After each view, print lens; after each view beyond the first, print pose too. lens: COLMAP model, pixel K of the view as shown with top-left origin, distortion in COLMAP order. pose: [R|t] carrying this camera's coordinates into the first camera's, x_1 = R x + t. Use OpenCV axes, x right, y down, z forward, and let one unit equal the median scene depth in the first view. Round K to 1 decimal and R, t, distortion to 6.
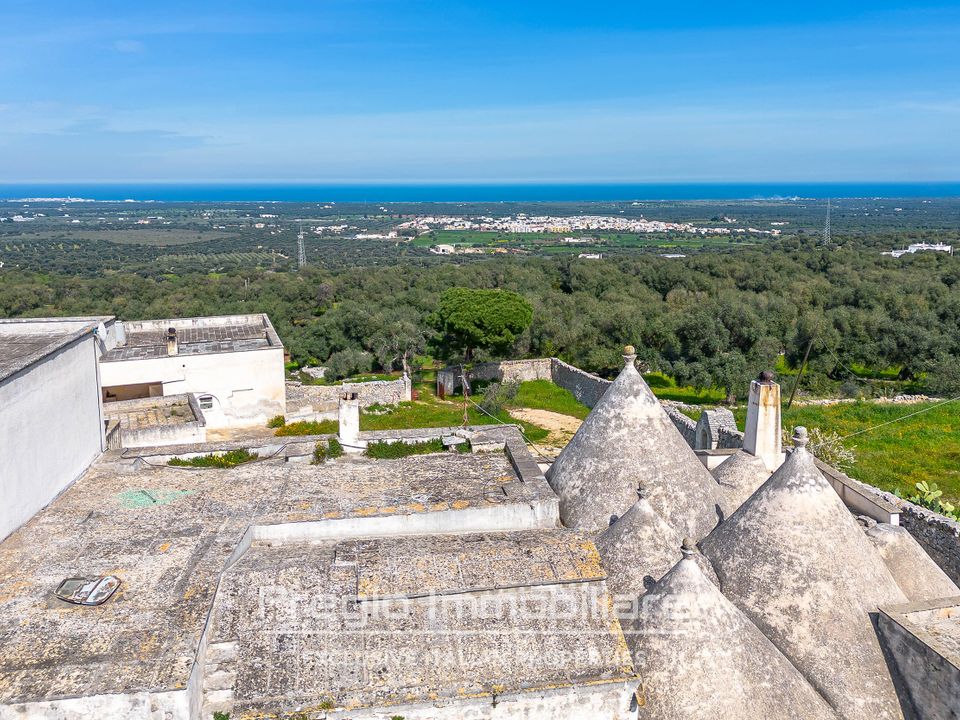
lens RADIAL K [[767.2, 0, 484.8], [0, 767.2, 347.6], [0, 0, 1]] dist [0.036515, -0.040958]
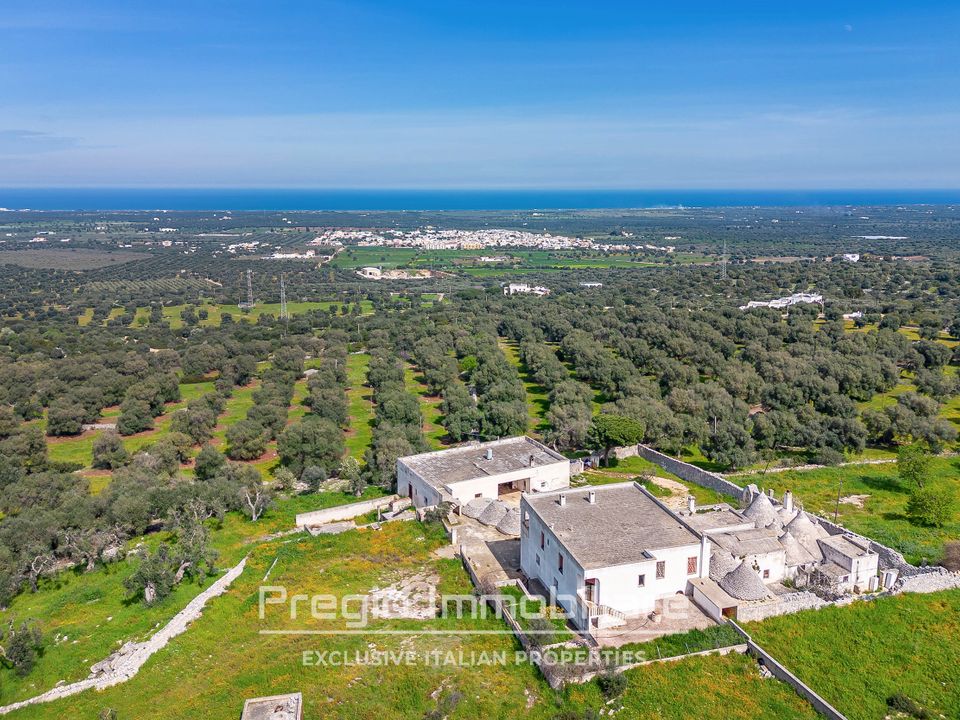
lens RADIAL K [[821.1, 0, 478.6], [0, 821.1, 355.8], [0, 0, 1]] dist [0.094390, -0.132943]
pose [[0.988370, -0.026887, 0.149671, -0.065487], [0.024206, 0.999513, 0.019706, -0.027513], [-0.150128, -0.015853, 0.988539, -0.107683]]
